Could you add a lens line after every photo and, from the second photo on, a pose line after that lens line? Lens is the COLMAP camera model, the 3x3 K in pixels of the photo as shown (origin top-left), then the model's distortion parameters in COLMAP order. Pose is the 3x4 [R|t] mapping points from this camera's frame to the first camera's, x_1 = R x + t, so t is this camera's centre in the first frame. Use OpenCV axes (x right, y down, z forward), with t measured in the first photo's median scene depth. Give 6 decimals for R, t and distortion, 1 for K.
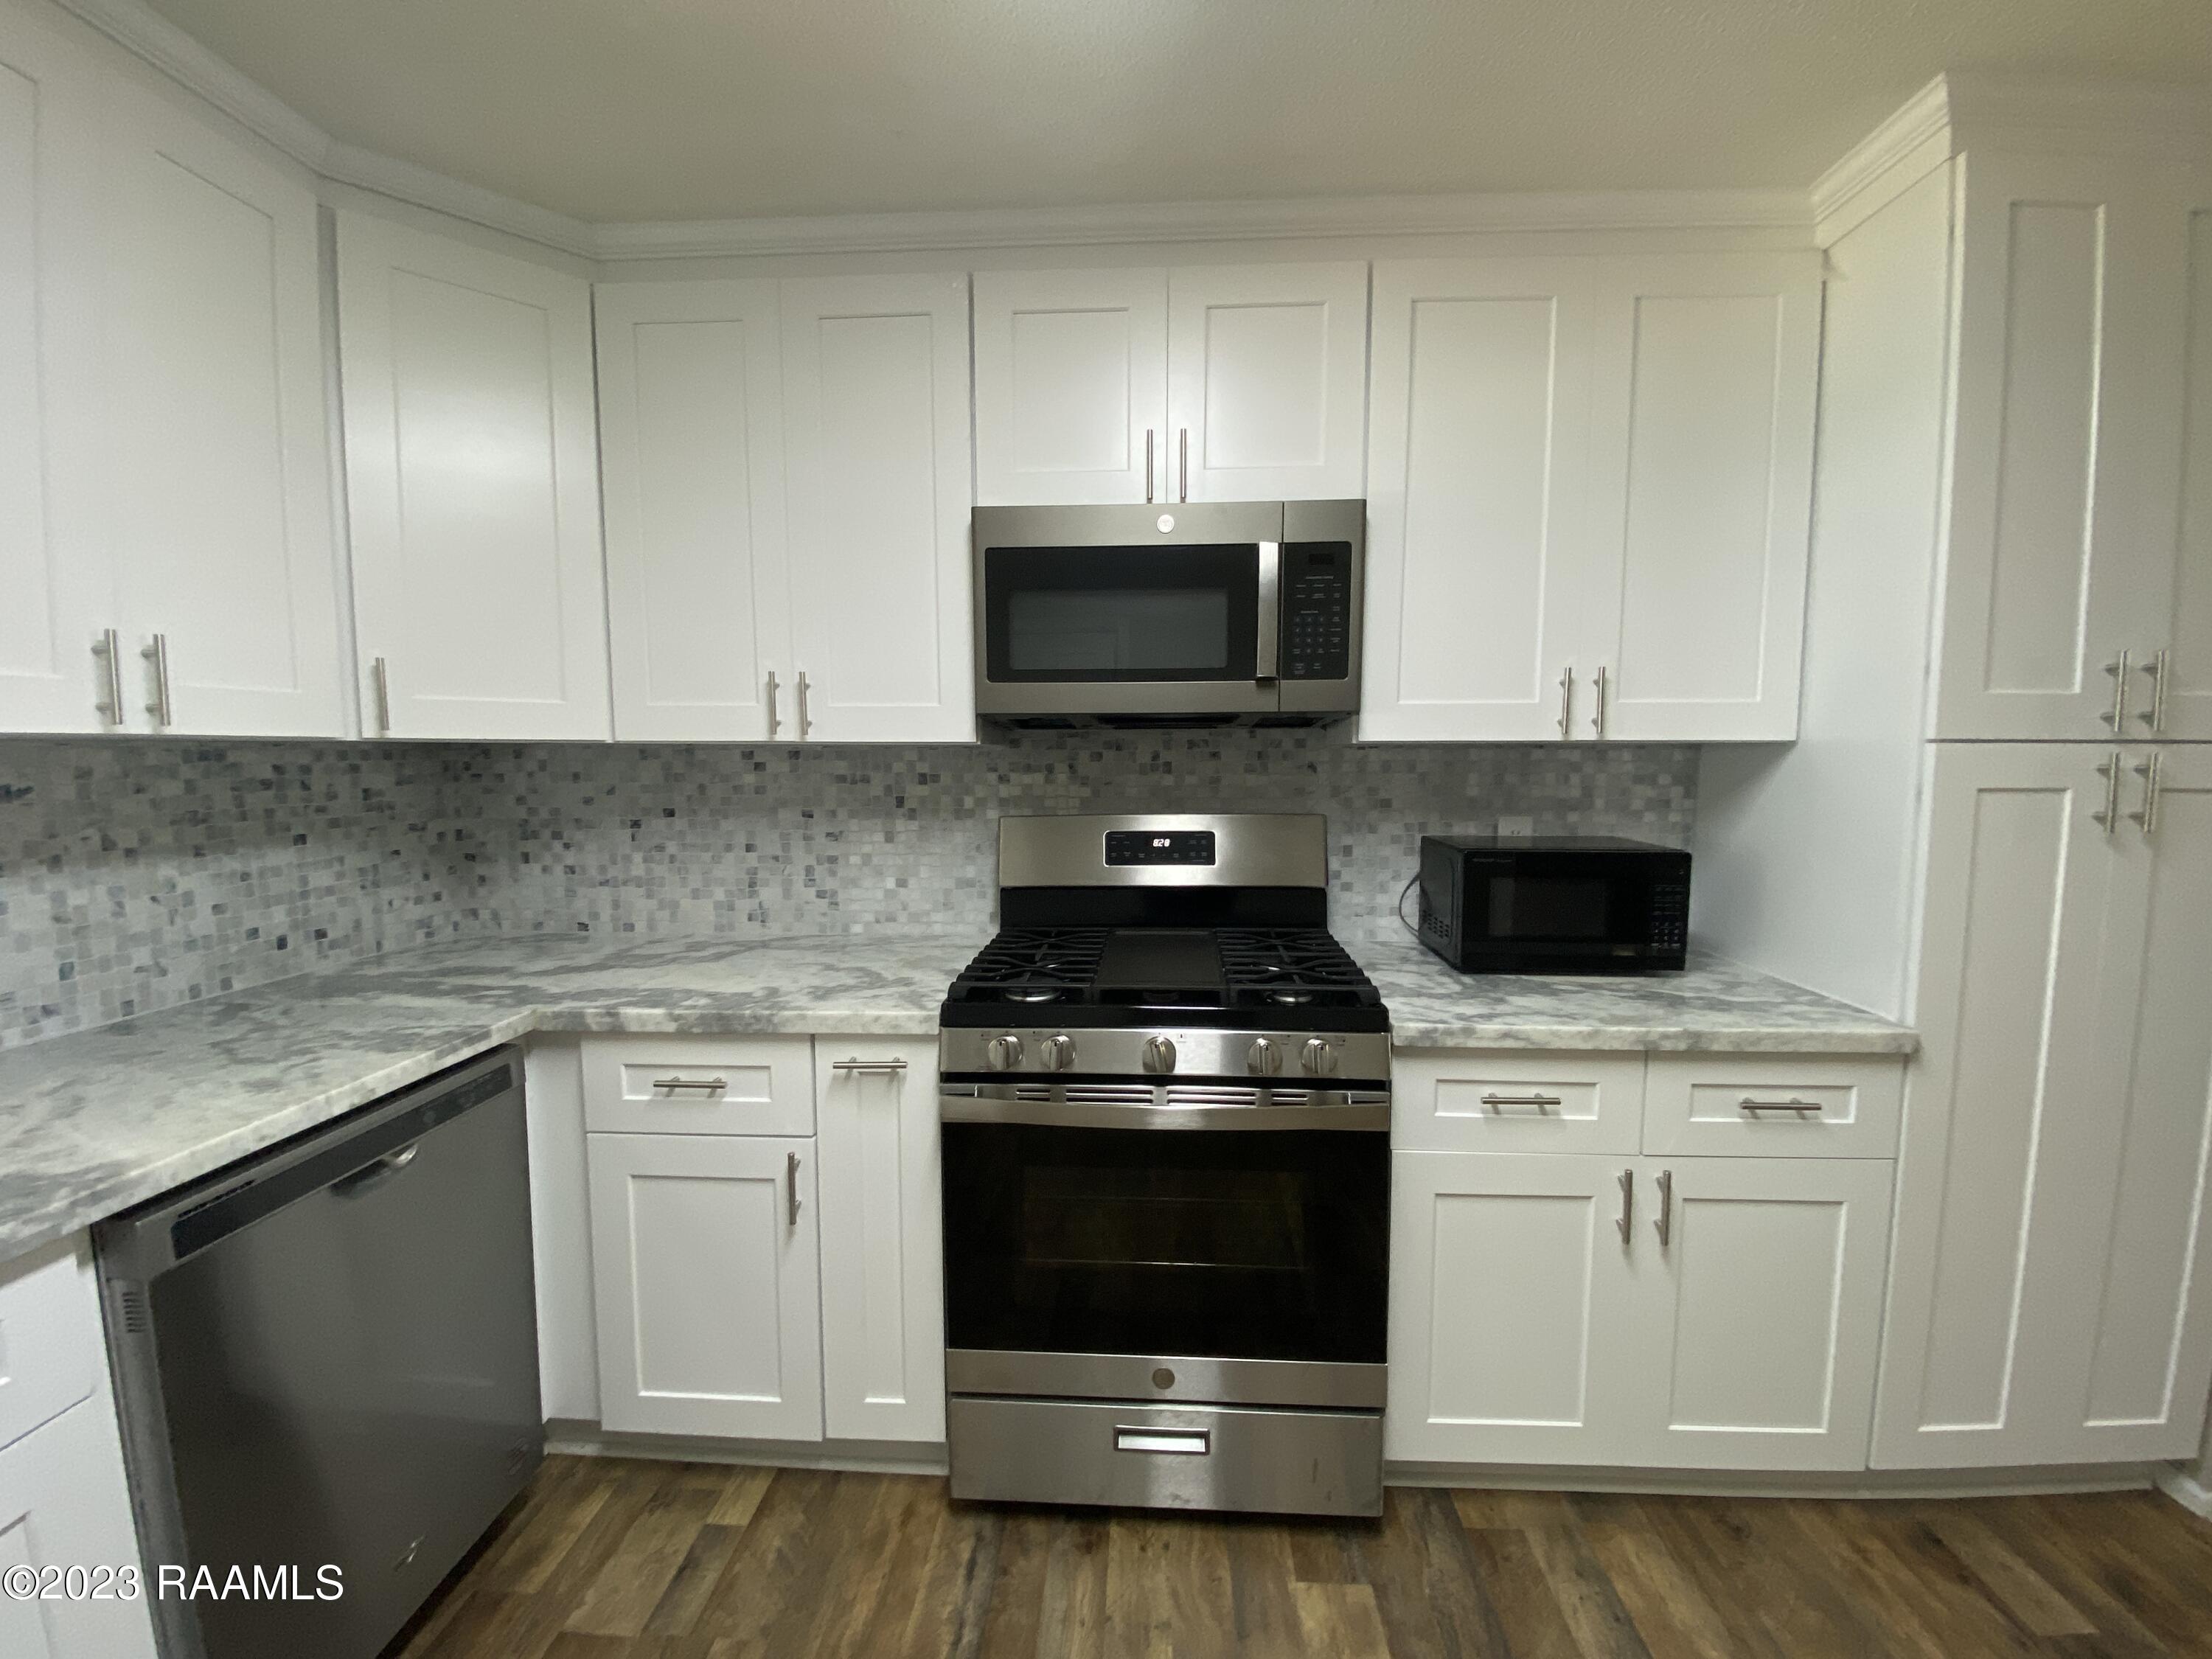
lens RADIAL K [[895.4, 0, 1112.1], [0, 895.4, 826.1], [0, 0, 1]] dist [0.012496, -0.014635]
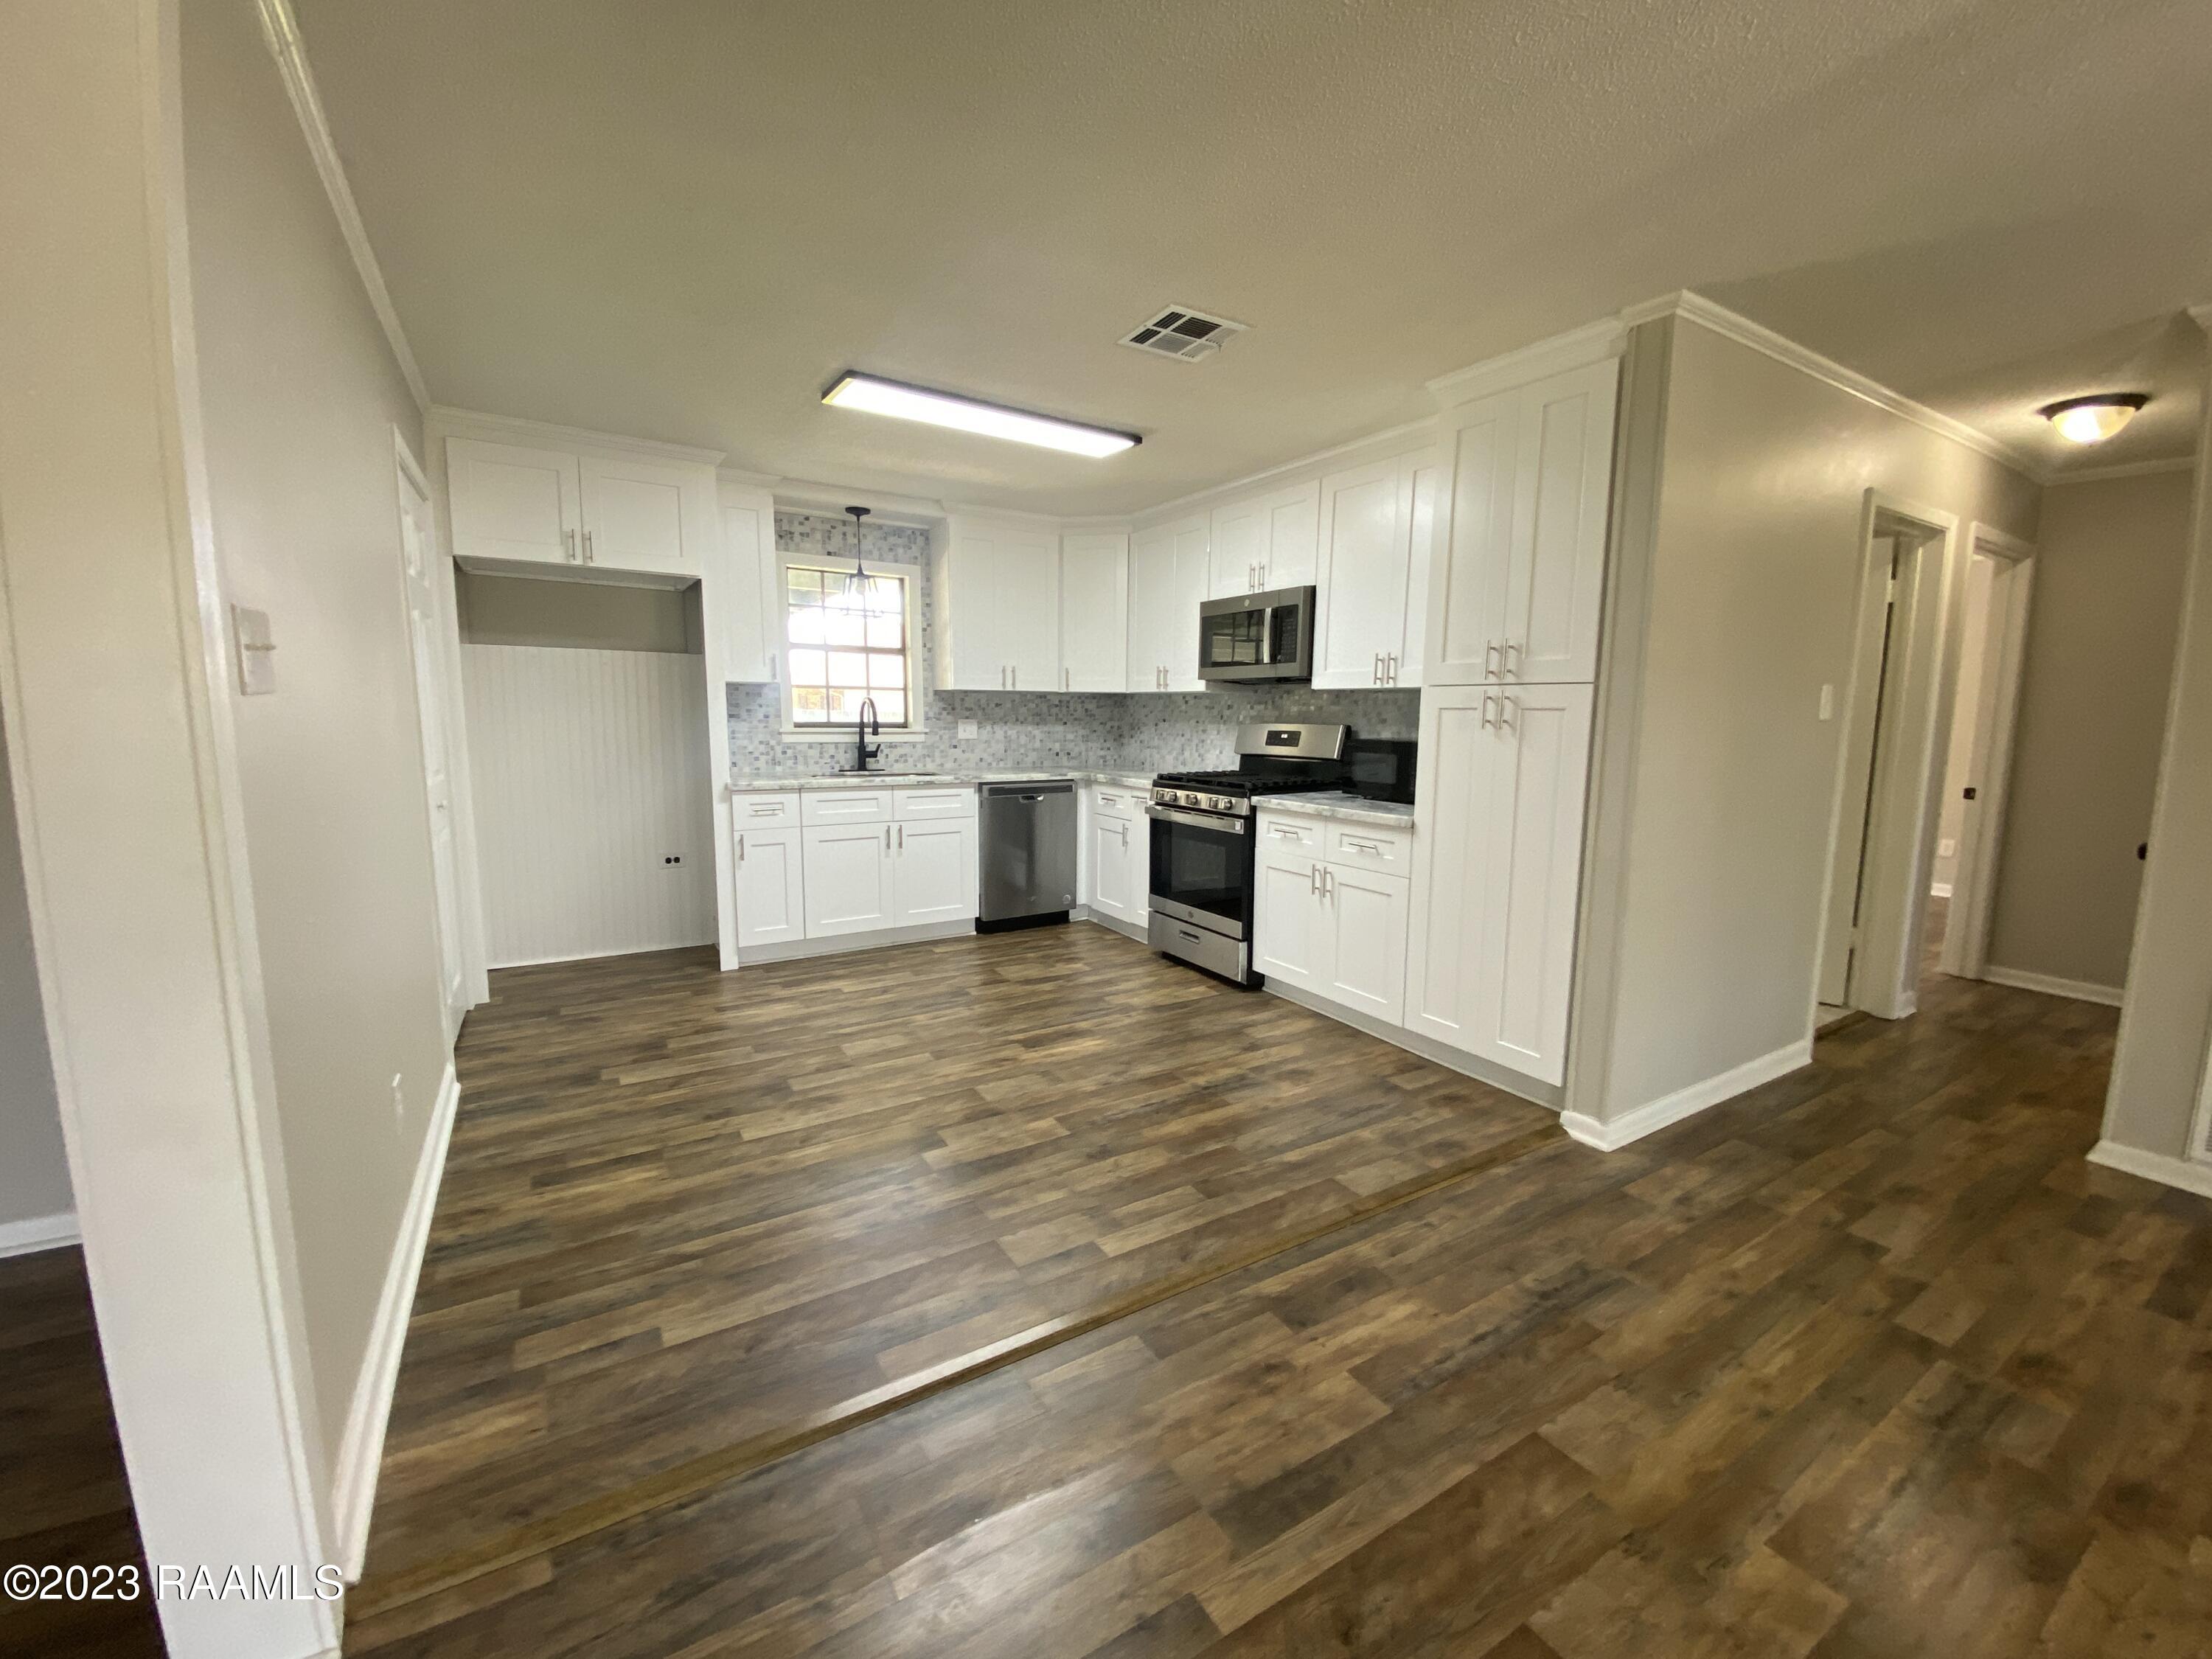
lens RADIAL K [[895.4, 0, 1109.1], [0, 895.4, 828.4], [0, 0, 1]] dist [0.012496, -0.014635]
pose [[0.565215, 0.117095, -0.816591, 2.040058], [-0.076812, 0.993045, 0.089231, 0.100430], [0.821360, 0.012289, 0.570278, -0.774089]]
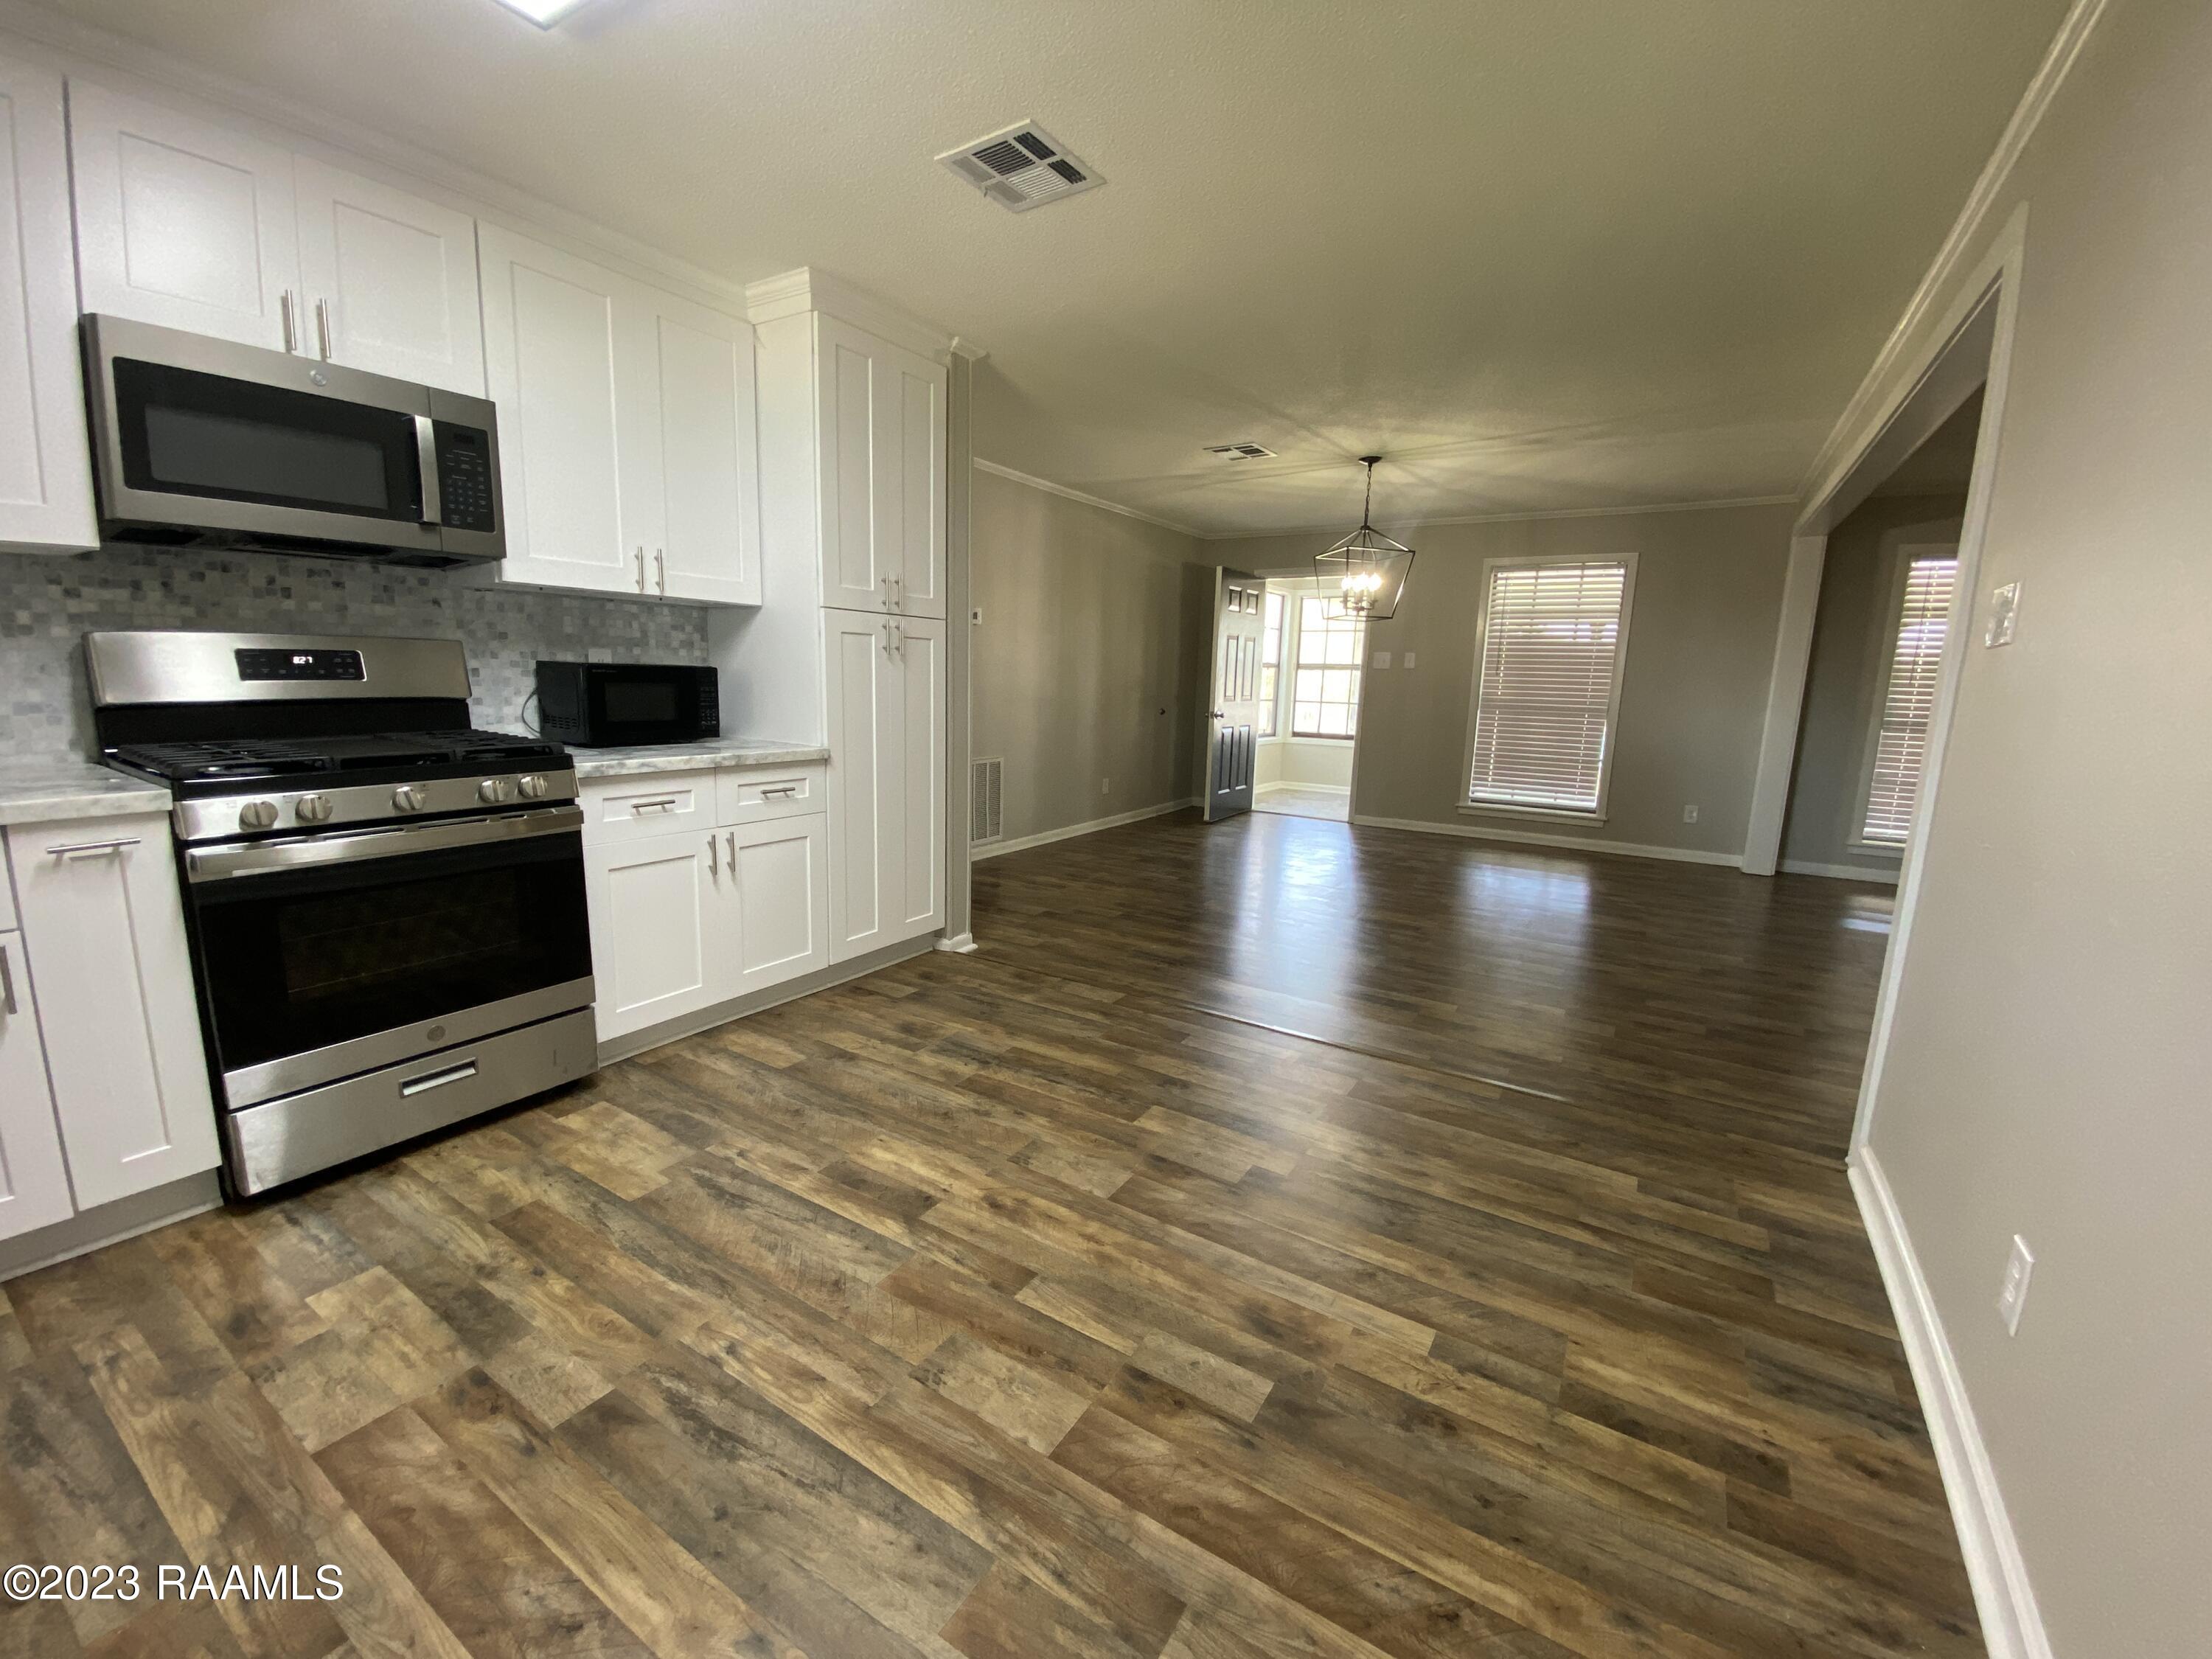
lens RADIAL K [[895.4, 0, 1108.3], [0, 895.4, 828.0], [0, 0, 1]] dist [0.012496, -0.014635]
pose [[0.489433, -0.137038, 0.861206, -0.547689], [0.038727, 0.990017, 0.135526, 0.140194], [-0.871180, -0.032980, 0.489854, -0.540406]]
